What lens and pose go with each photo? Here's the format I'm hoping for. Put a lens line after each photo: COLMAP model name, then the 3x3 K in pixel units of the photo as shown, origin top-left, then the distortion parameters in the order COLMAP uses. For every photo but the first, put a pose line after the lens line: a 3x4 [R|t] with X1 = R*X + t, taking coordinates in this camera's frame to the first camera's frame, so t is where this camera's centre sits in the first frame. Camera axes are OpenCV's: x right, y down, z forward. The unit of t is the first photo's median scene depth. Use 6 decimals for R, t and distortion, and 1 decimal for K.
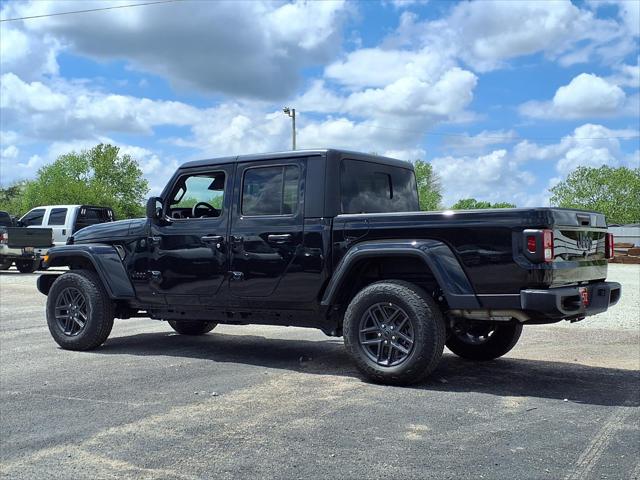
lens RADIAL K [[878.6, 0, 317.1], [0, 878.6, 247.4], [0, 0, 1]] dist [0.079322, 0.000000]
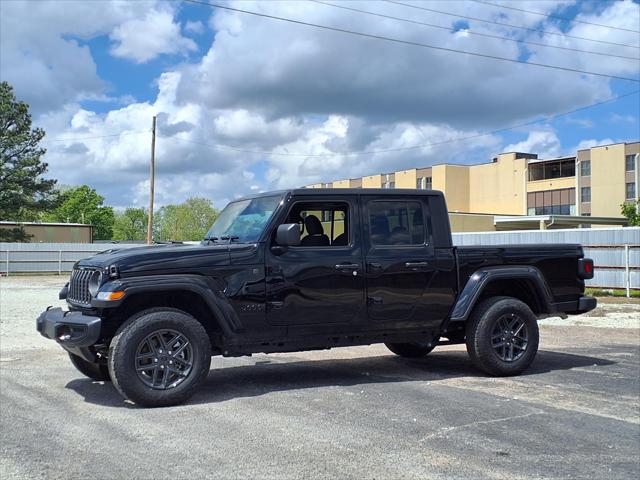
lens RADIAL K [[878.6, 0, 321.8], [0, 878.6, 241.2], [0, 0, 1]] dist [0.079322, 0.000000]
pose [[0.456956, 0.006996, 0.889462, -0.403979], [0.009327, 0.999876, -0.012656, -0.010528], [-0.889440, 0.014079, 0.456835, 0.213210]]
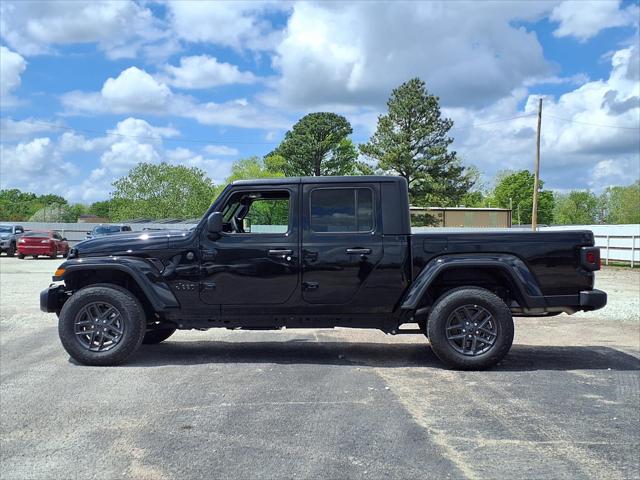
lens RADIAL K [[878.6, 0, 336.4], [0, 878.6, 269.1], [0, 0, 1]] dist [0.079322, 0.000000]
pose [[0.861277, -0.020356, 0.507728, -0.235991], [0.003390, 0.999405, 0.034319, -0.010148], [-0.508124, -0.027837, 0.860834, 0.009829]]
